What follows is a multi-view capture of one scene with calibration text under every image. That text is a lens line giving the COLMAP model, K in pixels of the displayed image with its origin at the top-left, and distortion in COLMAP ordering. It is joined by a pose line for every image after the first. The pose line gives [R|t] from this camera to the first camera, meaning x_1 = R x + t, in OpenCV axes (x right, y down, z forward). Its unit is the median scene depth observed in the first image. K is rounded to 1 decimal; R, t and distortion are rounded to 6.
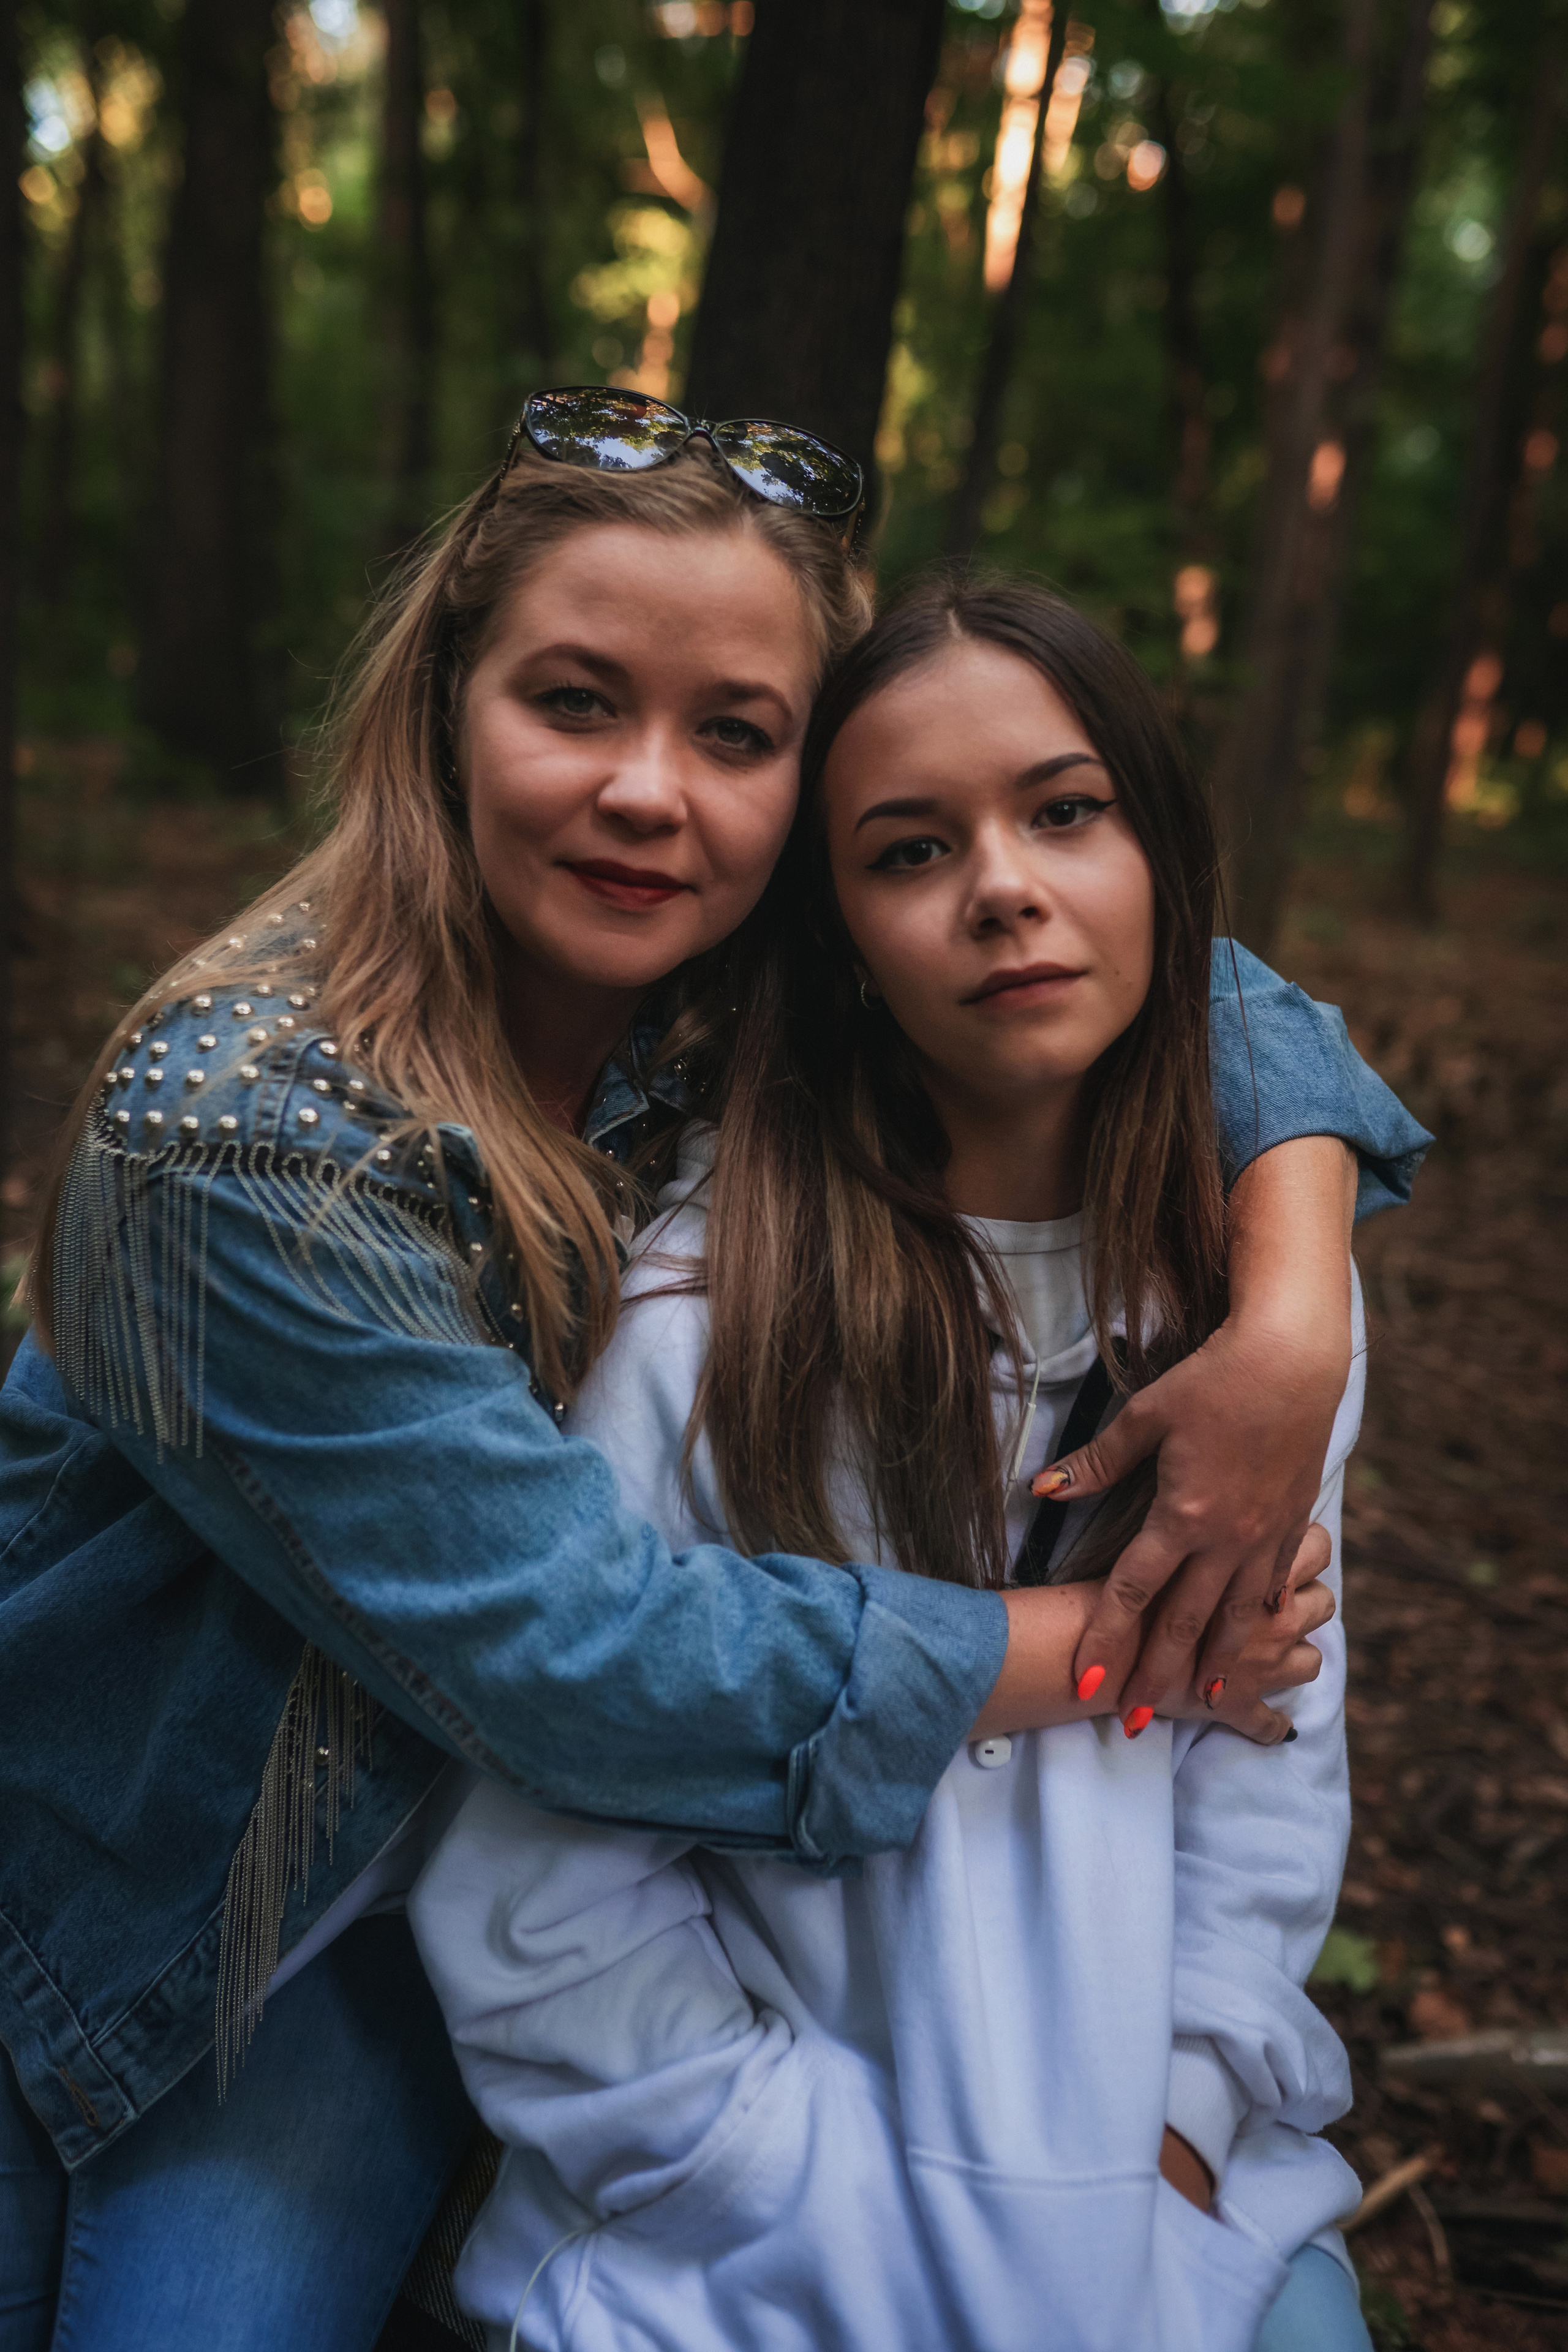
lens RADIAL K [[2334.0, 0, 784.0], [0, 2334.0, 1176.0], [0, 0, 1]] dist [0.014867, -0.204486]
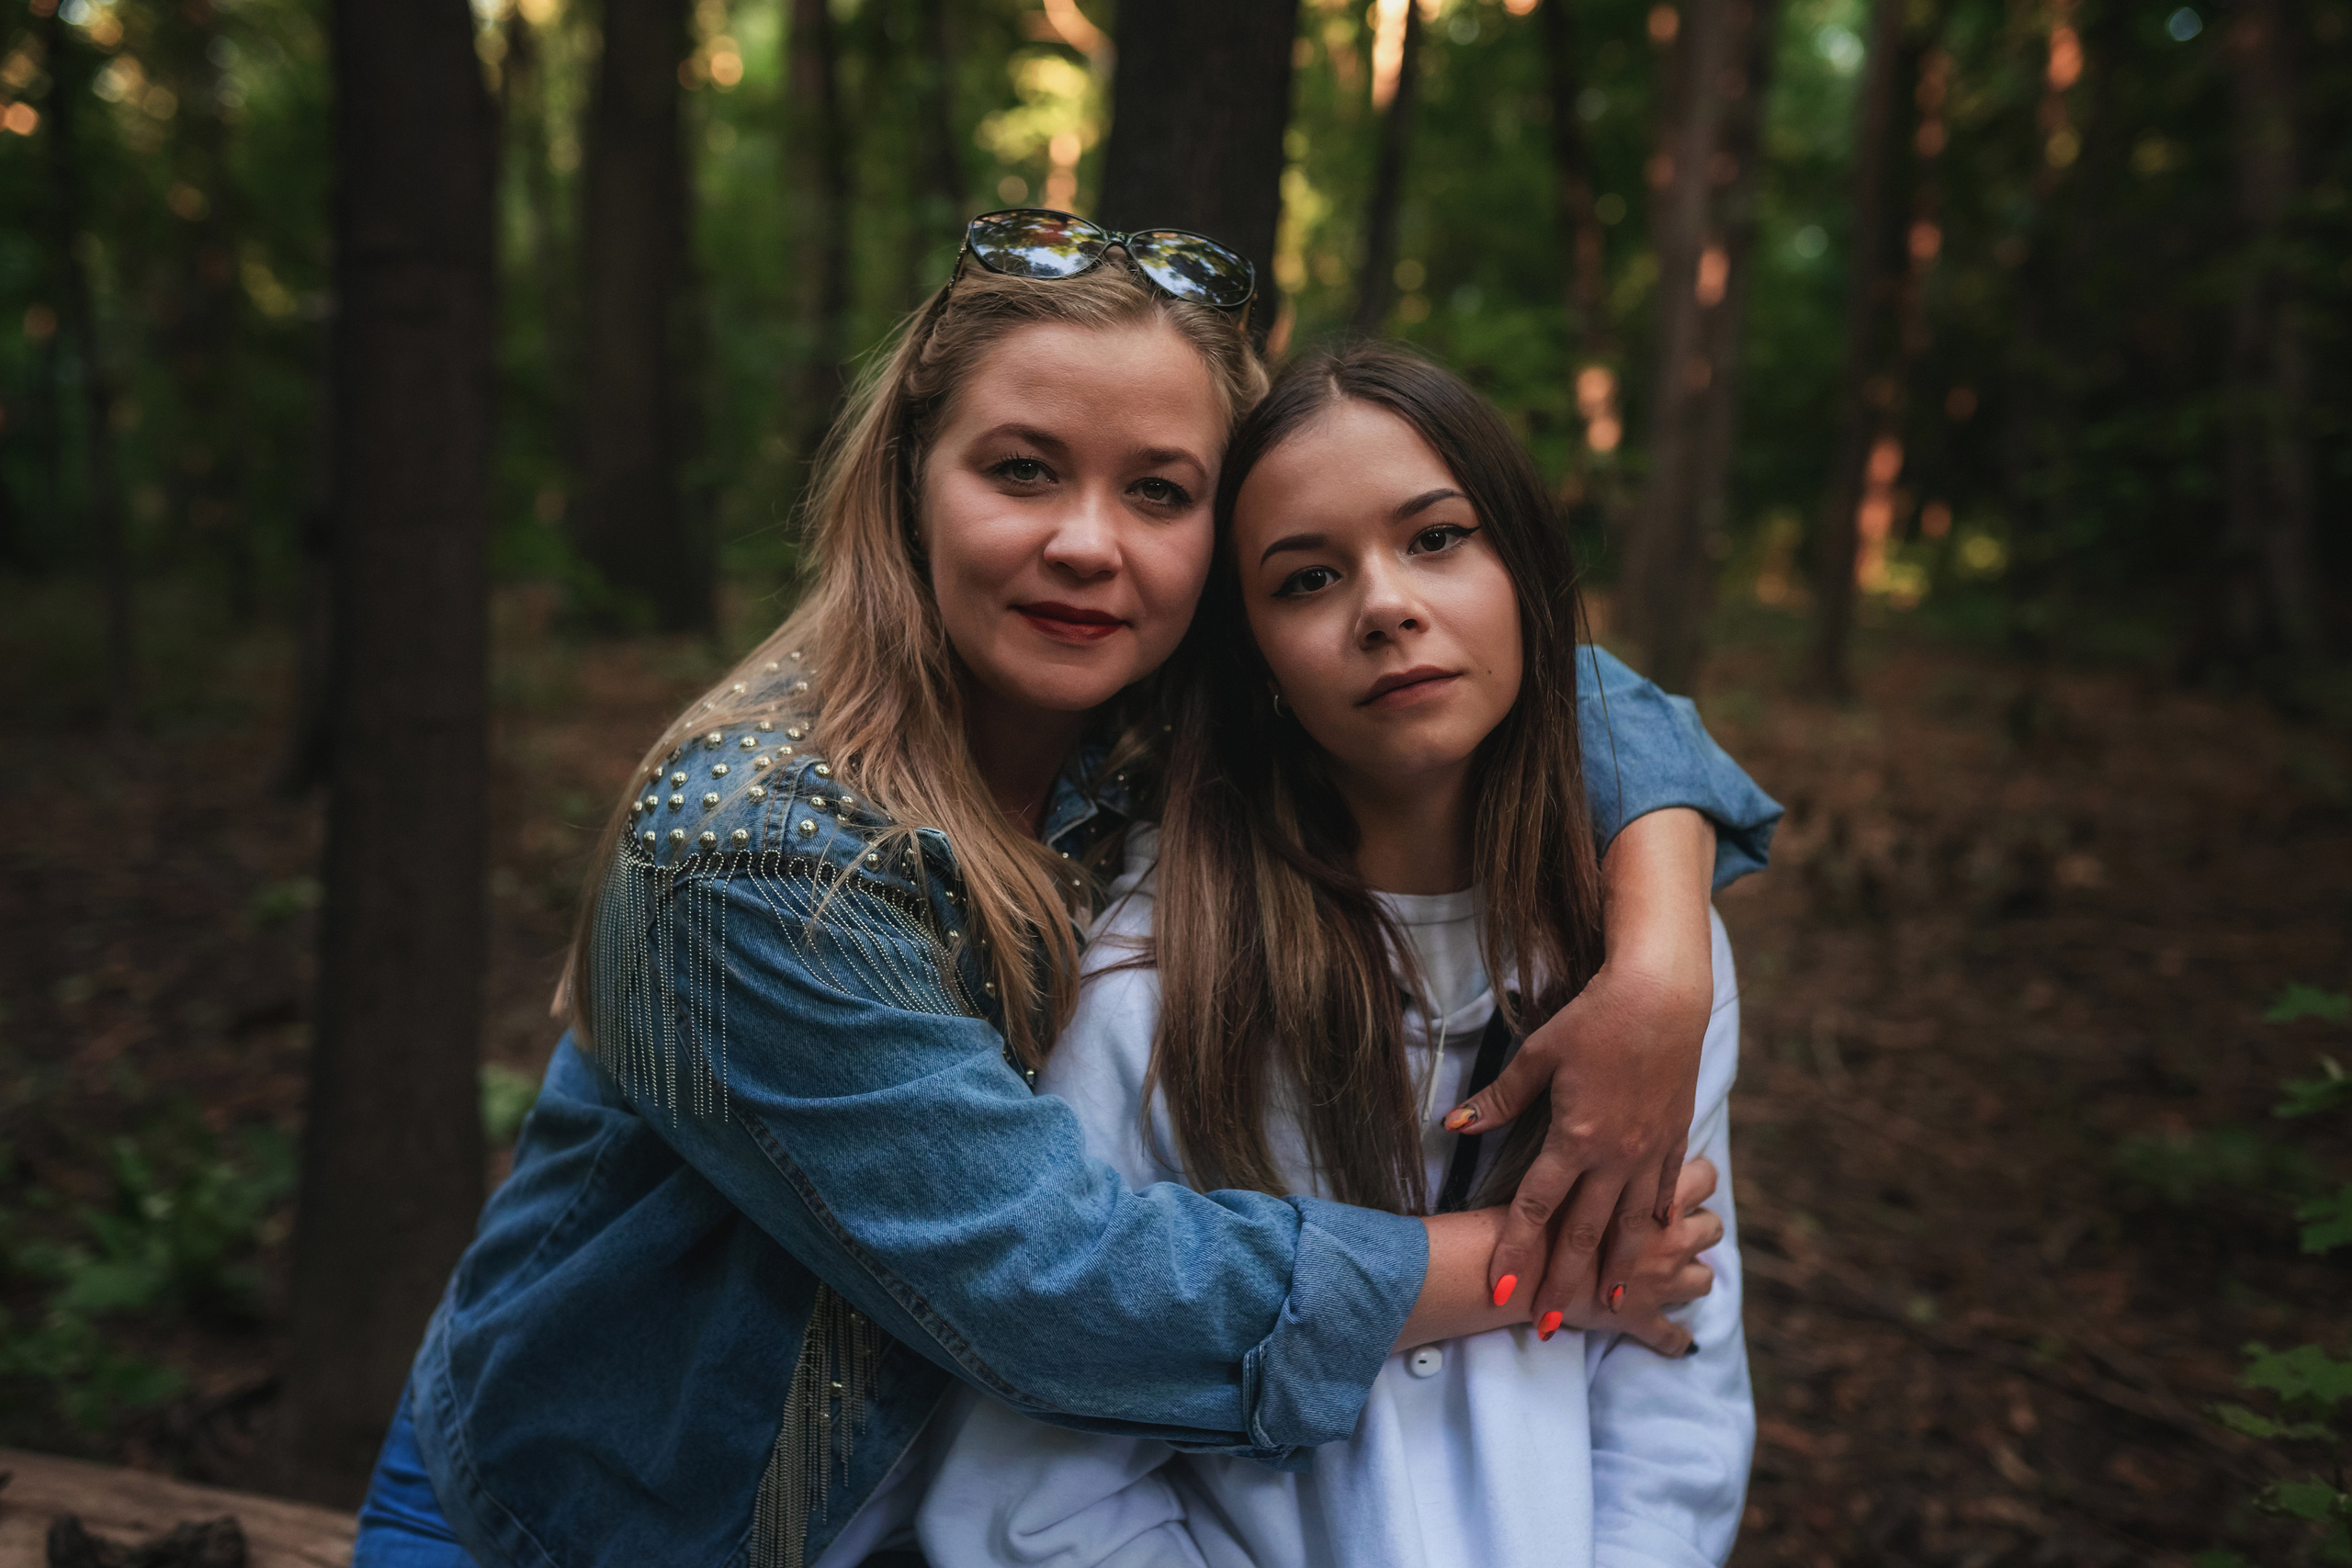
lens RADIAL K [[2333.7, 0, 1176.0], [0, 2333.7, 784.0], [0, 0, 1]] dist [0.014867, -0.204486]
pose [[0.998734, -0.047494, -0.016578, 0.001439], [0.045827, 0.994928, -0.089549, 0.064197], [0.020747, 0.088676, 0.995844, -0.161660]]
